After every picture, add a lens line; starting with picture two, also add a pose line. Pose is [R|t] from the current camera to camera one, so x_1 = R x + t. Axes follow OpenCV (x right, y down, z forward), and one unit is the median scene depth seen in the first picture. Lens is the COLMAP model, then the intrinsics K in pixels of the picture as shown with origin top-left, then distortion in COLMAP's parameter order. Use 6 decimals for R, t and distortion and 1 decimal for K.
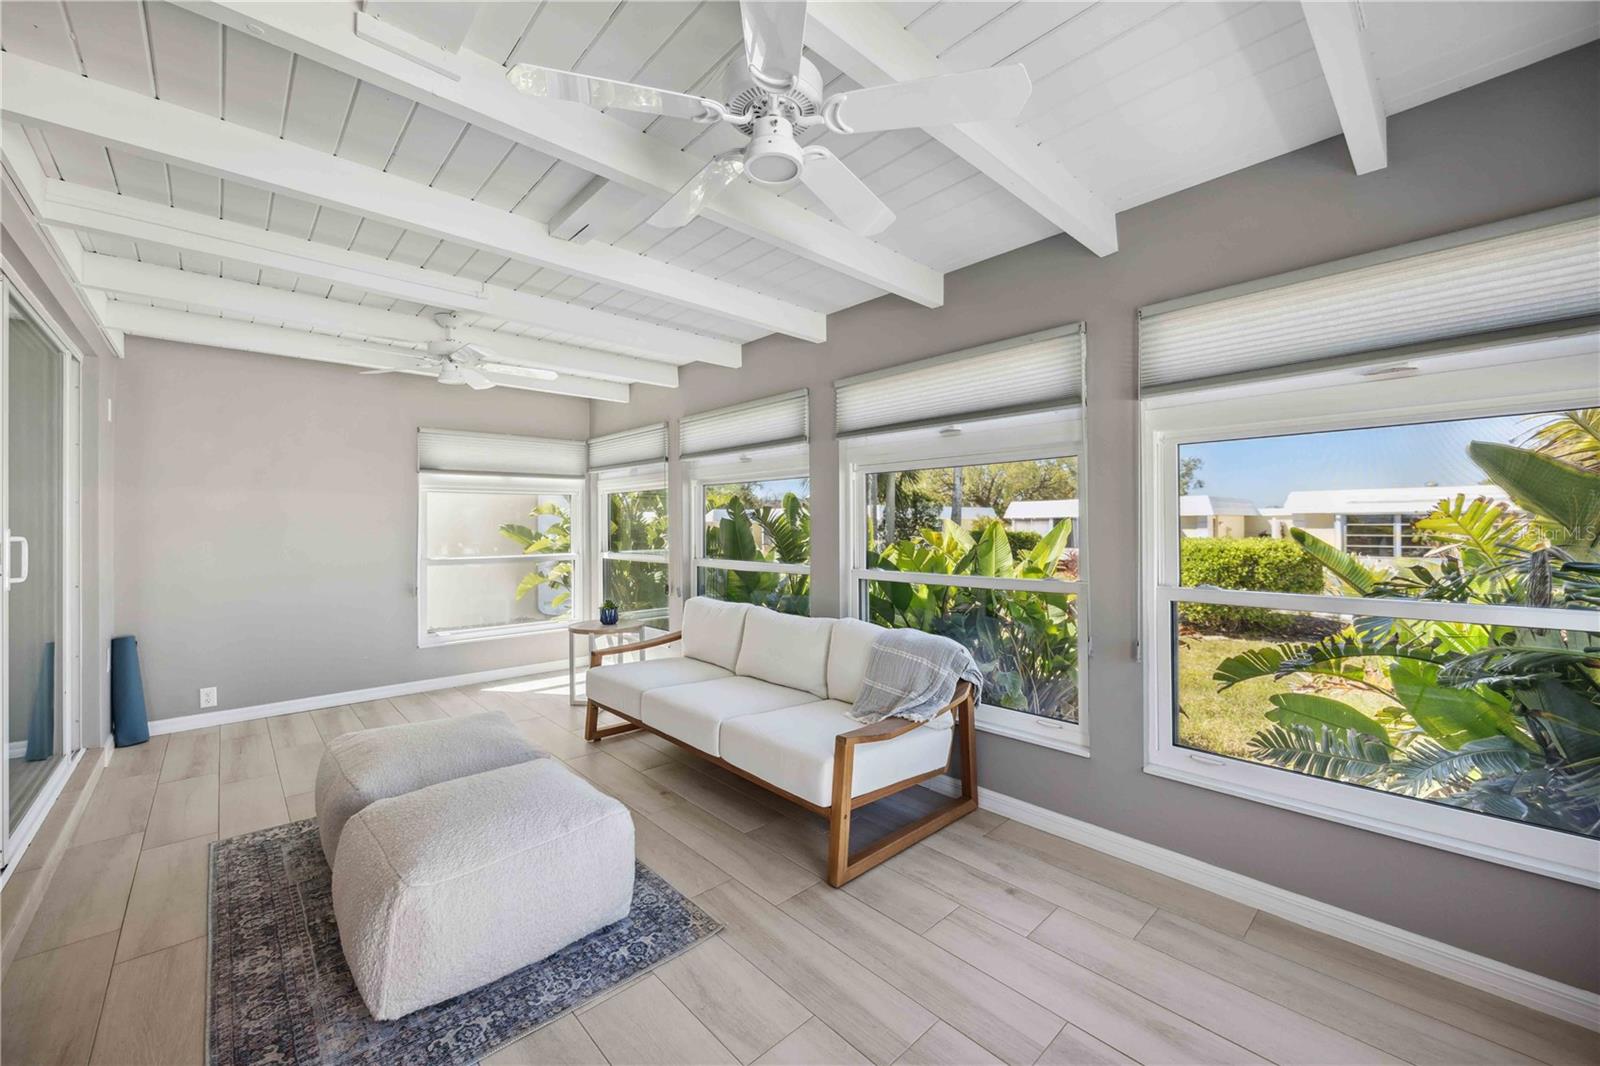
lens RADIAL K [[625.0, 0, 792.5], [0, 625.0, 523.2], [0, 0, 1]] dist [-0.000991, -0.000524]
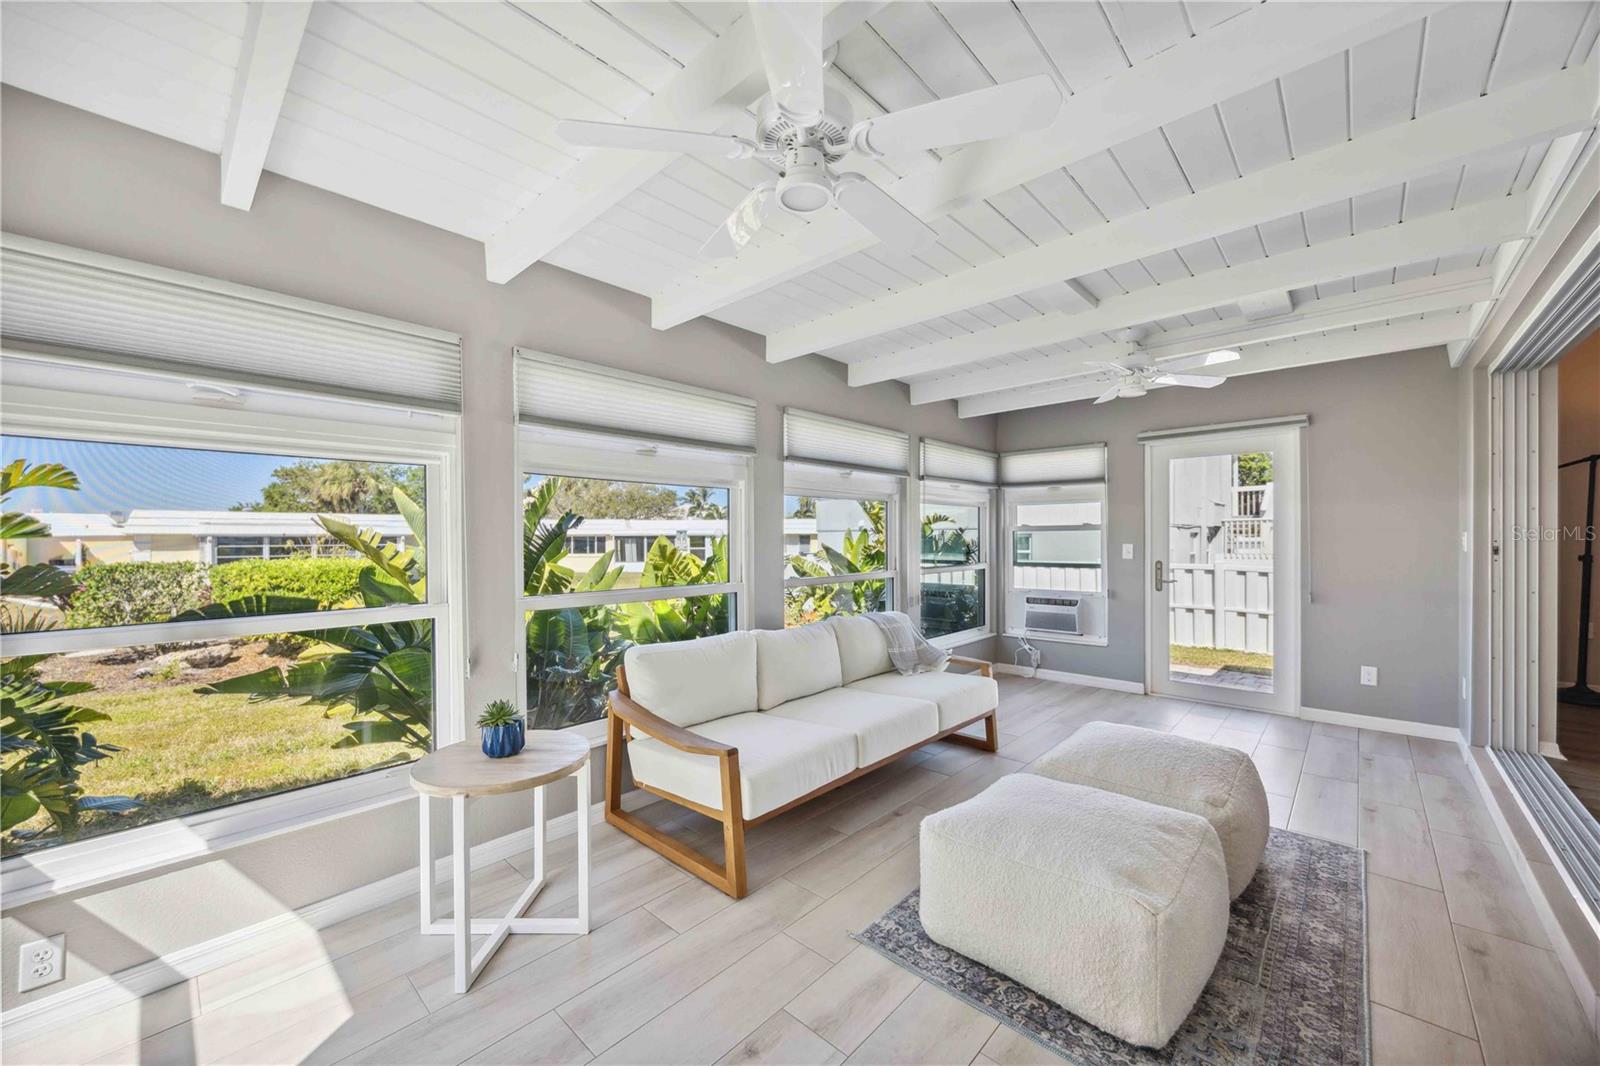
lens RADIAL K [[611.0, 0, 788.0], [0, 611.0, 543.2], [0, 0, 1]] dist [-0.009598, -0.000193]
pose [[-0.074381, -0.000714, 0.997230, -1.379918], [0.005162, 0.999986, 0.001101, 0.011754], [-0.997217, 0.005230, -0.074377, 1.502996]]
